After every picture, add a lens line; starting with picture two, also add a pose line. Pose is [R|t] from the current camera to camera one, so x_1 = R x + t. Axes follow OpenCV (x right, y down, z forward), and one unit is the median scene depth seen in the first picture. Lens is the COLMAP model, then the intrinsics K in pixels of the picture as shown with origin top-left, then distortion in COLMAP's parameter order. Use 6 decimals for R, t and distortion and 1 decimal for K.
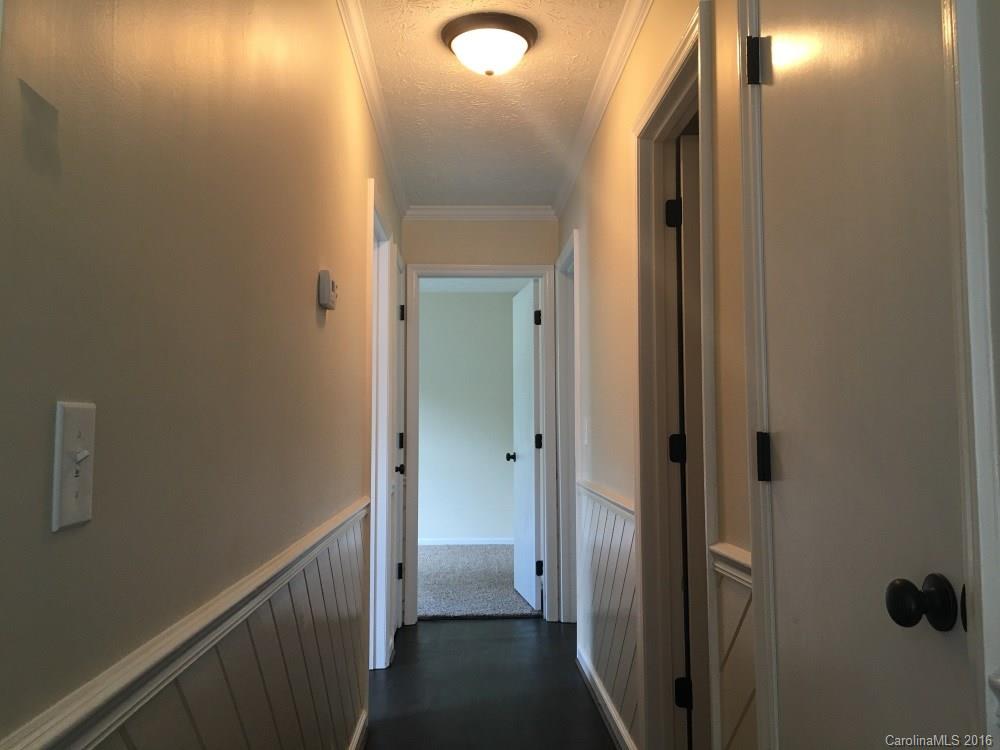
lens RADIAL K [[841.8, 0, 504.8], [0, 841.8, 372.0], [0, 0, 1]] dist [0.071743, -0.070023]
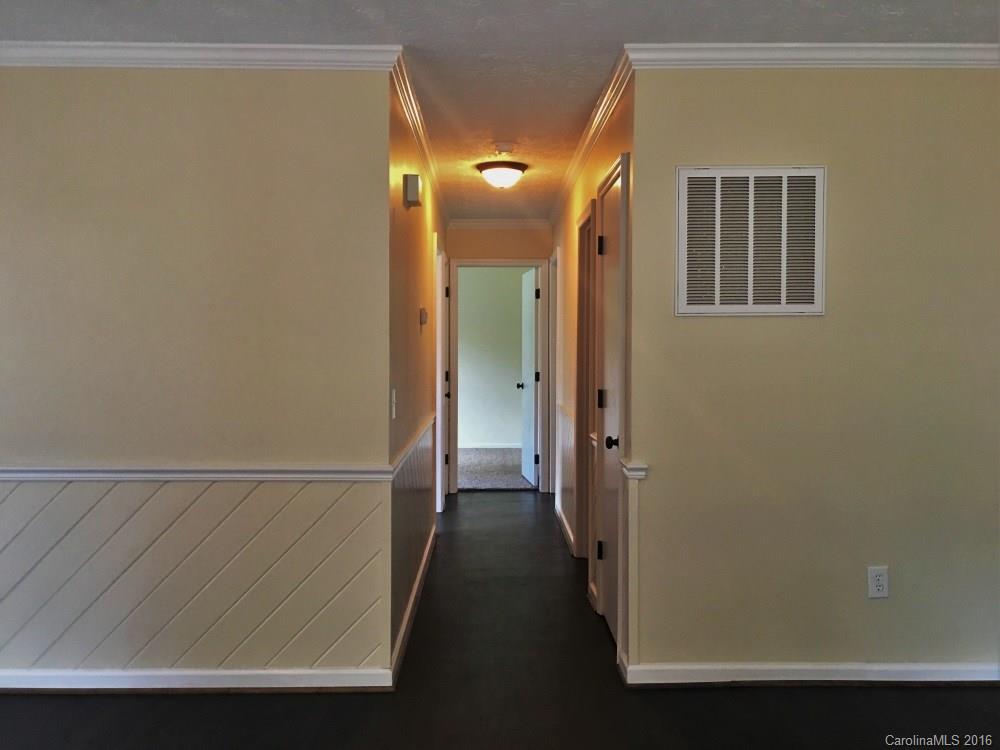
lens RADIAL K [[841.8, 0, 498.5], [0, 841.8, 372.0], [0, 0, 1]] dist [0.071743, -0.070023]
pose [[0.999342, 0.007092, -0.035566, 0.024843], [-0.003606, 0.995263, 0.097153, -0.073614], [0.036087, -0.096961, 0.994634, -0.506542]]
